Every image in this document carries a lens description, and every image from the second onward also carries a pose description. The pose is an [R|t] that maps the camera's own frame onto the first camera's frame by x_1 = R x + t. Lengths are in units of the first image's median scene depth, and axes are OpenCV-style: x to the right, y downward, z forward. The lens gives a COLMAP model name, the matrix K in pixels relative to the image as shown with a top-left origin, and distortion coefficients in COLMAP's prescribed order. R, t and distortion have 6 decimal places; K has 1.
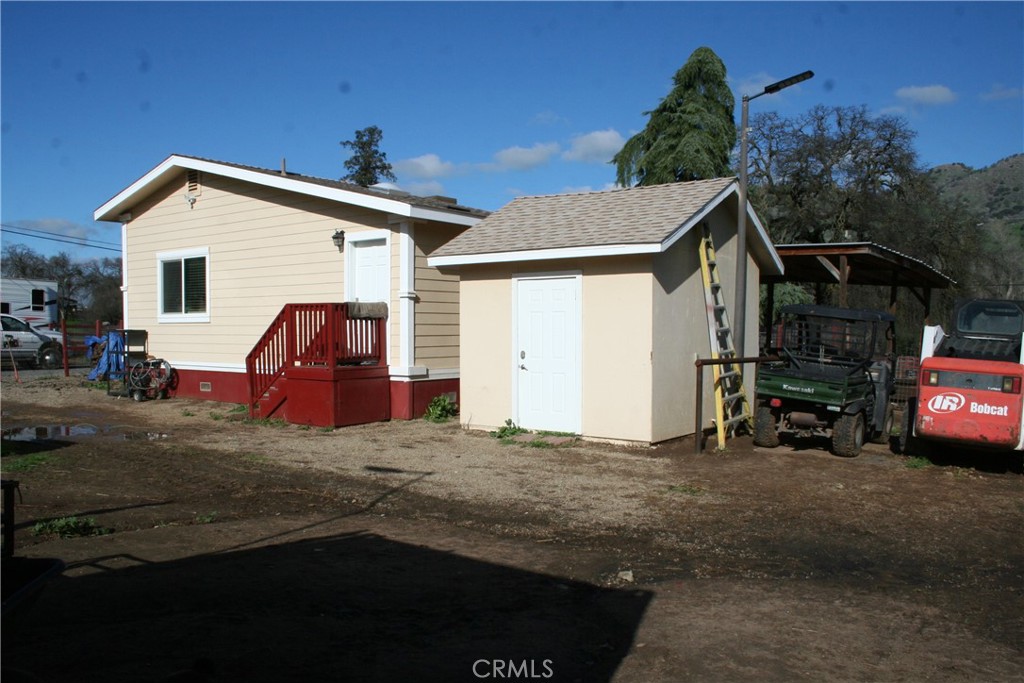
lens RADIAL K [[847.4, 0, 510.3], [0, 847.4, 363.7], [0, 0, 1]] dist [-0.123348, 0.014867]
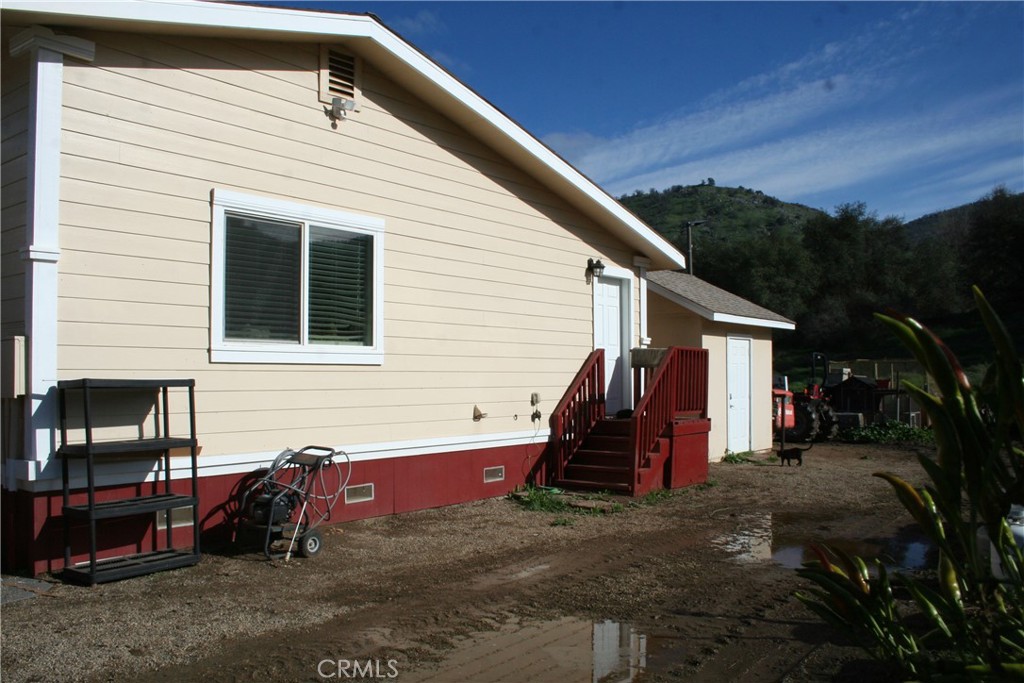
lens RADIAL K [[847.4, 0, 510.3], [0, 847.4, 363.7], [0, 0, 1]] dist [-0.123348, 0.014867]
pose [[0.013258, 0.022788, 0.999652, -0.866327], [0.055638, 0.998175, -0.023492, -0.032820], [-0.998363, 0.055930, 0.011966, 0.900337]]
